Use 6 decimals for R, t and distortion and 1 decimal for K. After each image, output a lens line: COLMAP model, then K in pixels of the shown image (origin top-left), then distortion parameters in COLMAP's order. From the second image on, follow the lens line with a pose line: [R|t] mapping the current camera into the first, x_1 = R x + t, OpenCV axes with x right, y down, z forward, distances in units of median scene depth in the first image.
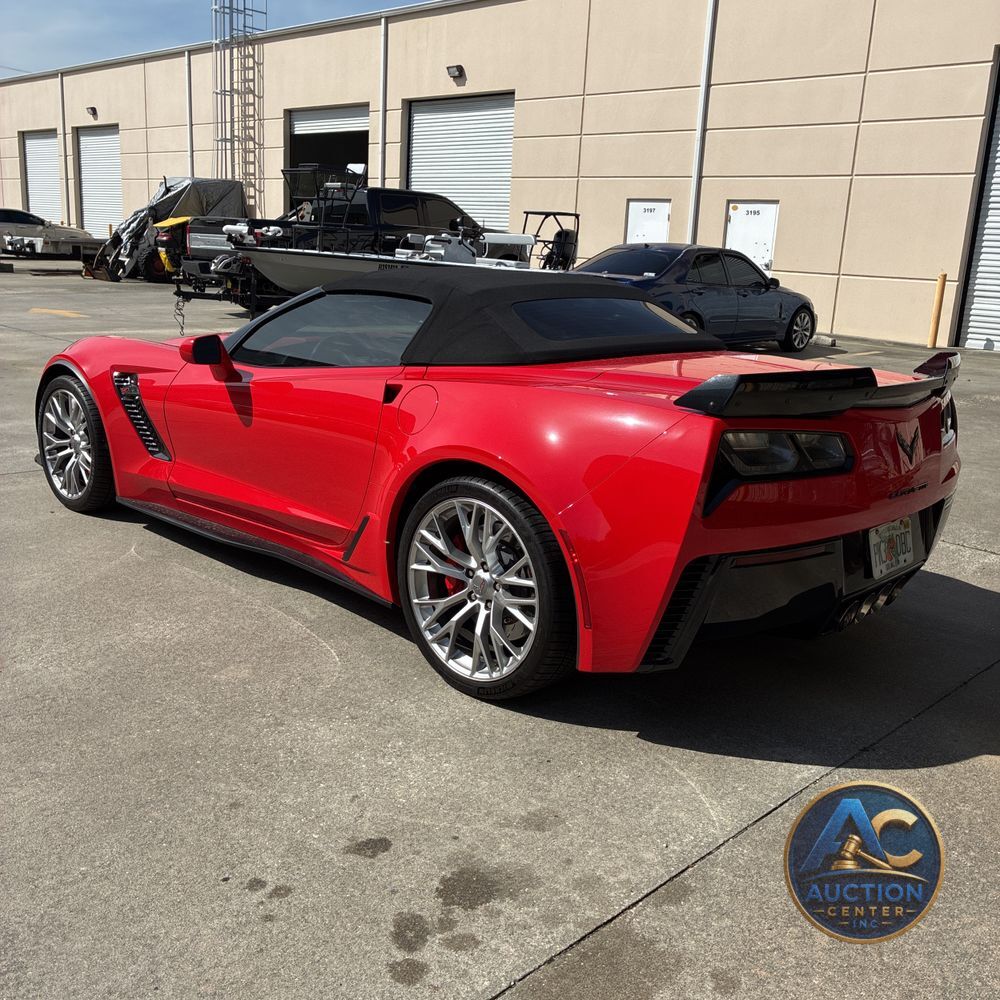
lens RADIAL K [[1016.4, 0, 497.5], [0, 1016.4, 498.3], [0, 0, 1]] dist [0.014150, 0.000000]
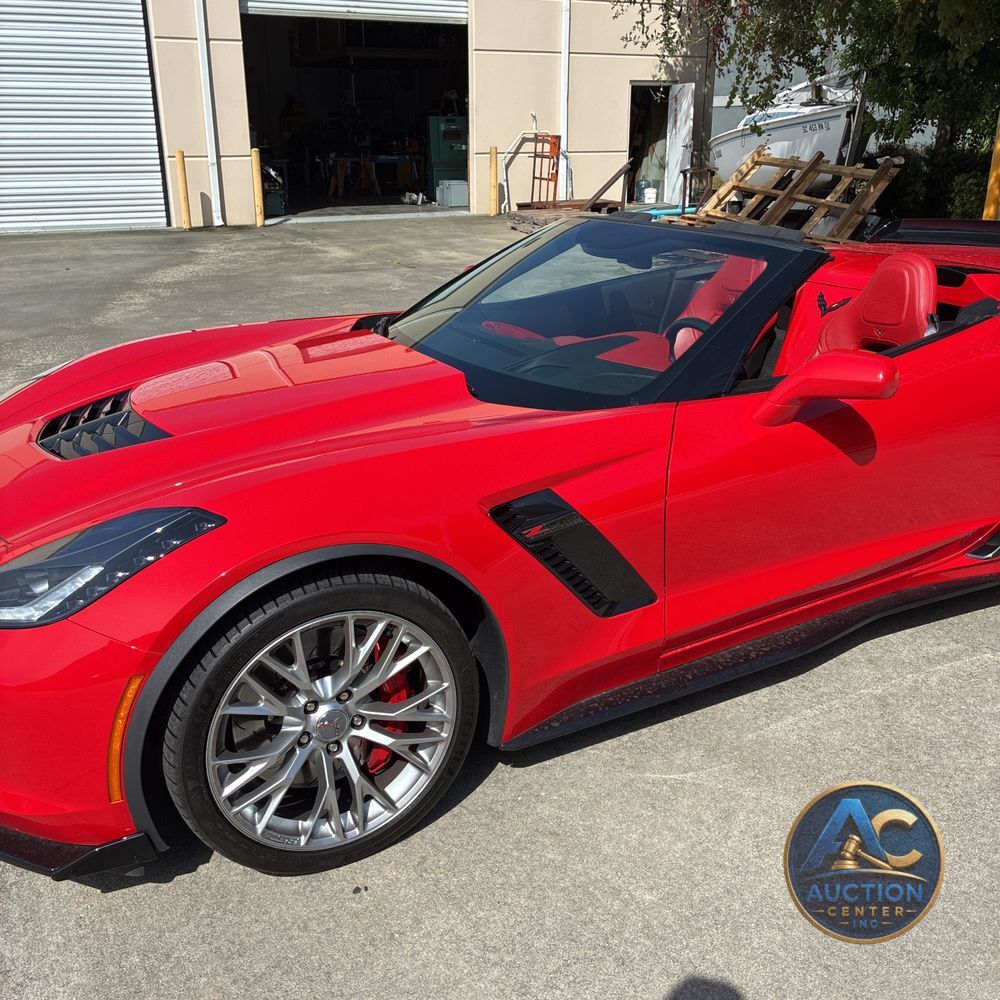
lens RADIAL K [[1016.4, 0, 498.8], [0, 1016.4, 500.0], [0, 0, 1]] dist [0.014150, 0.000000]
pose [[0.304119, -0.371517, 0.877204, -0.278665], [0.249863, 0.919690, 0.302885, -0.095432], [-0.919282, 0.127067, 0.372524, 0.291806]]
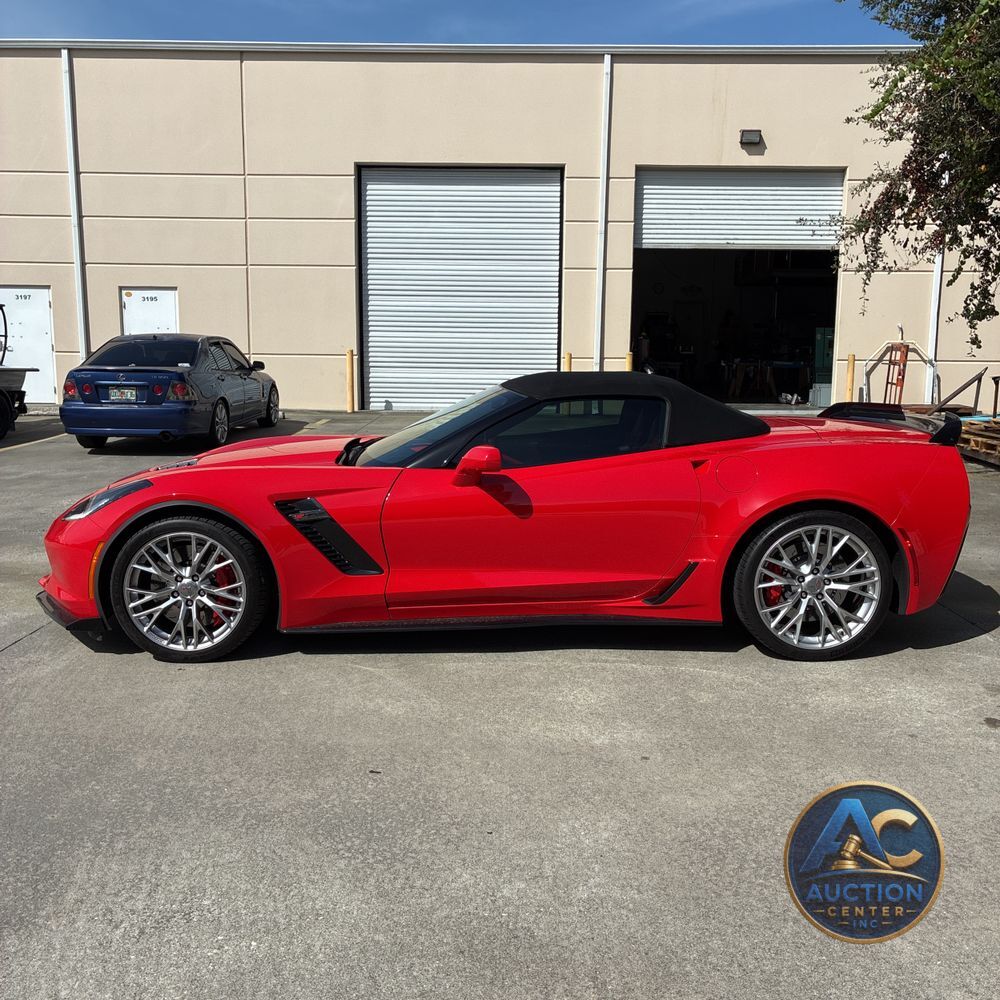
lens RADIAL K [[1016.4, 0, 508.7], [0, 1016.4, 509.5], [0, 0, 1]] dist [0.014150, 0.000000]
pose [[0.709300, -0.157860, 0.687003, -0.314092], [0.197208, 0.980124, 0.021605, -0.032889], [-0.676758, 0.120158, 0.726333, 0.052176]]
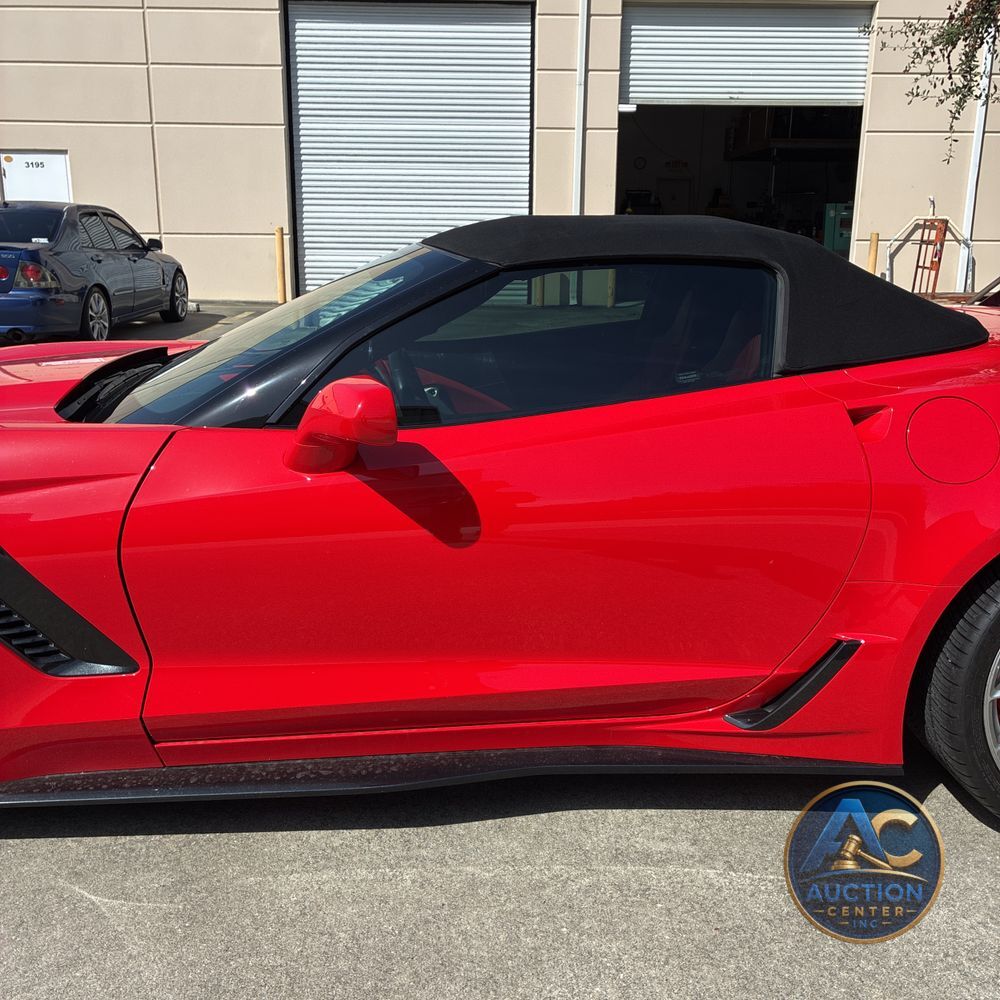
lens RADIAL K [[1016.4, 0, 504.0], [0, 1016.4, 495.9], [0, 0, 1]] dist [0.014150, 0.000000]
pose [[0.691100, -0.224296, 0.687075, -0.169077], [0.201247, 0.972751, 0.115130, -0.044225], [-0.694176, 0.058705, 0.717407, 0.188863]]
